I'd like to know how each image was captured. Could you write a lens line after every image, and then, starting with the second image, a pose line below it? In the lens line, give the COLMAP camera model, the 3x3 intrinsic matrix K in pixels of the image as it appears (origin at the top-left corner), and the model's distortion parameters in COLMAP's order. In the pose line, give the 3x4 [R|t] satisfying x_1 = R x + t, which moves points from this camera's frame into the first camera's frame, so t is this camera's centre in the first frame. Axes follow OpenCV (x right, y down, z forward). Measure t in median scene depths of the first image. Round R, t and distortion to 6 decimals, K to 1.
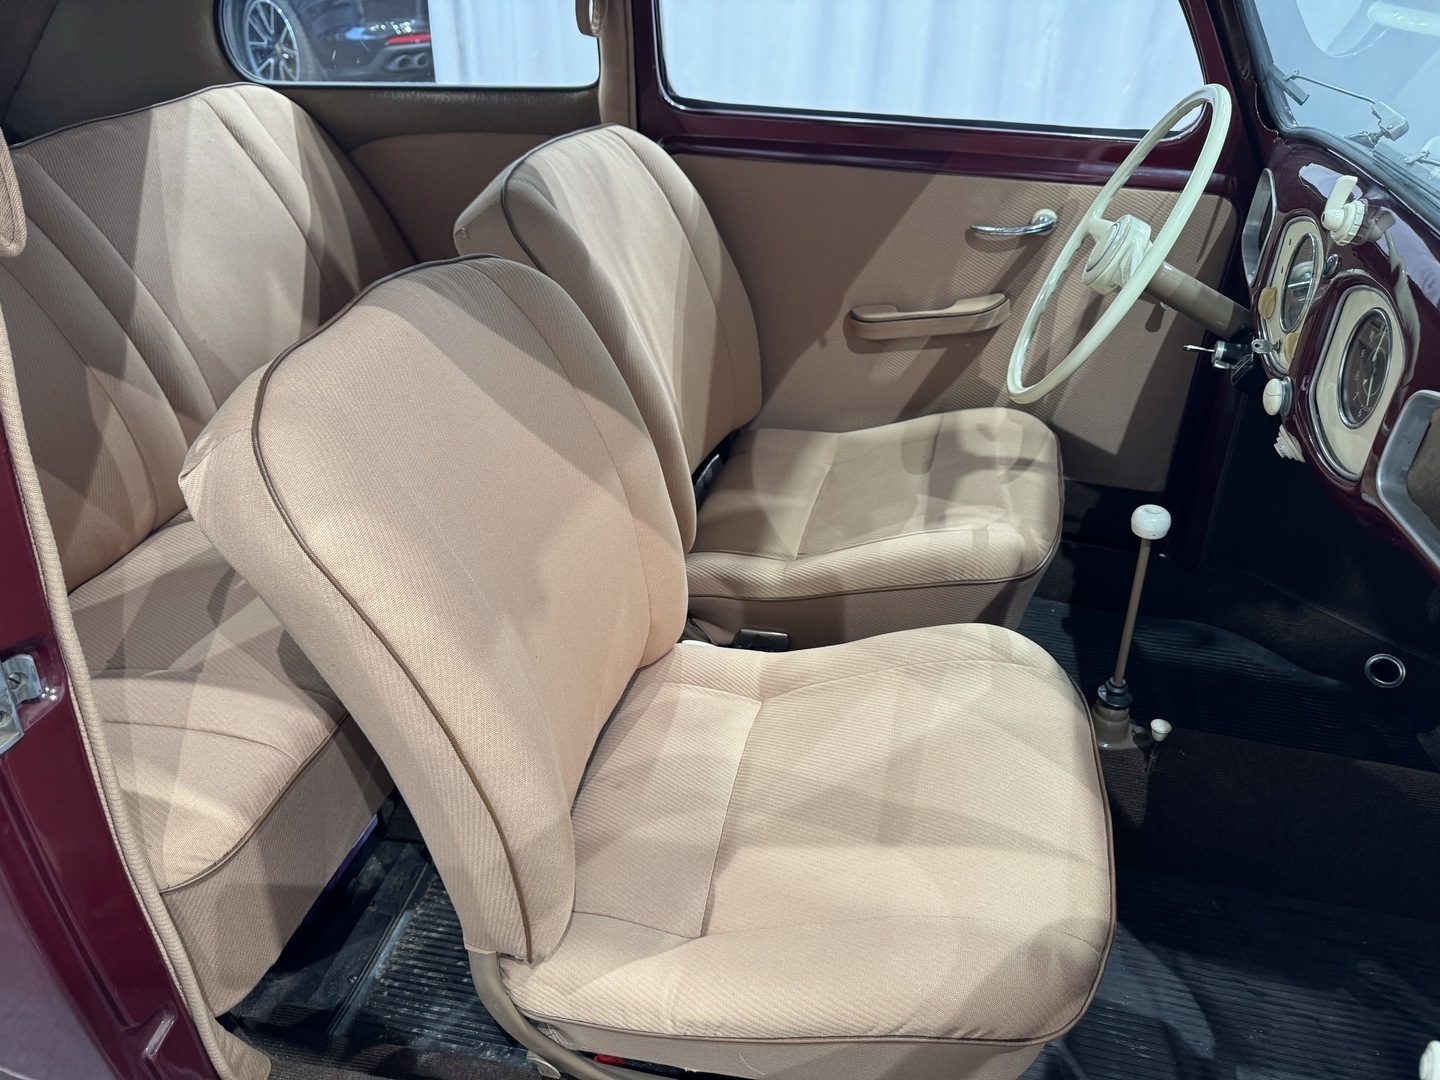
lens RADIAL K [[1013.0, 0, 728.5], [0, 1013.0, 545.6], [0, 0, 1]] dist [0.143589, -0.247464]
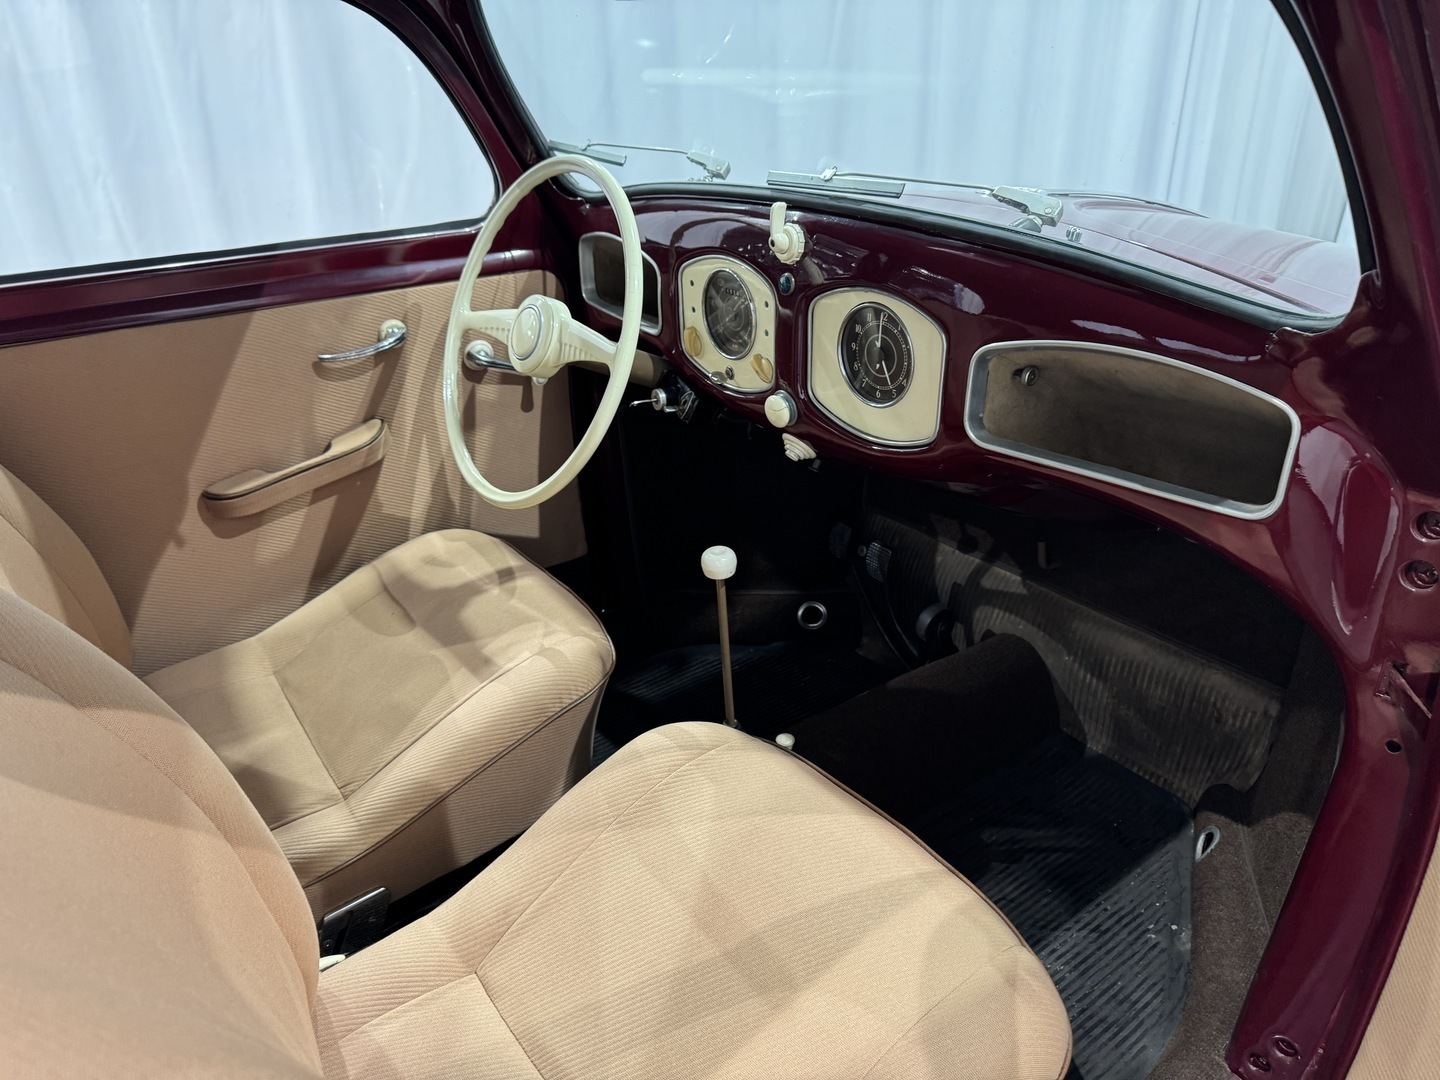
lens RADIAL K [[1013.0, 0, 728.5], [0, 1013.0, 545.6], [0, 0, 1]] dist [0.143589, -0.247464]
pose [[0.642473, -0.368574, 0.671849, -0.188443], [0.441564, 0.894609, 0.068522, -0.076060], [-0.626298, 0.252641, 0.737512, 0.184984]]
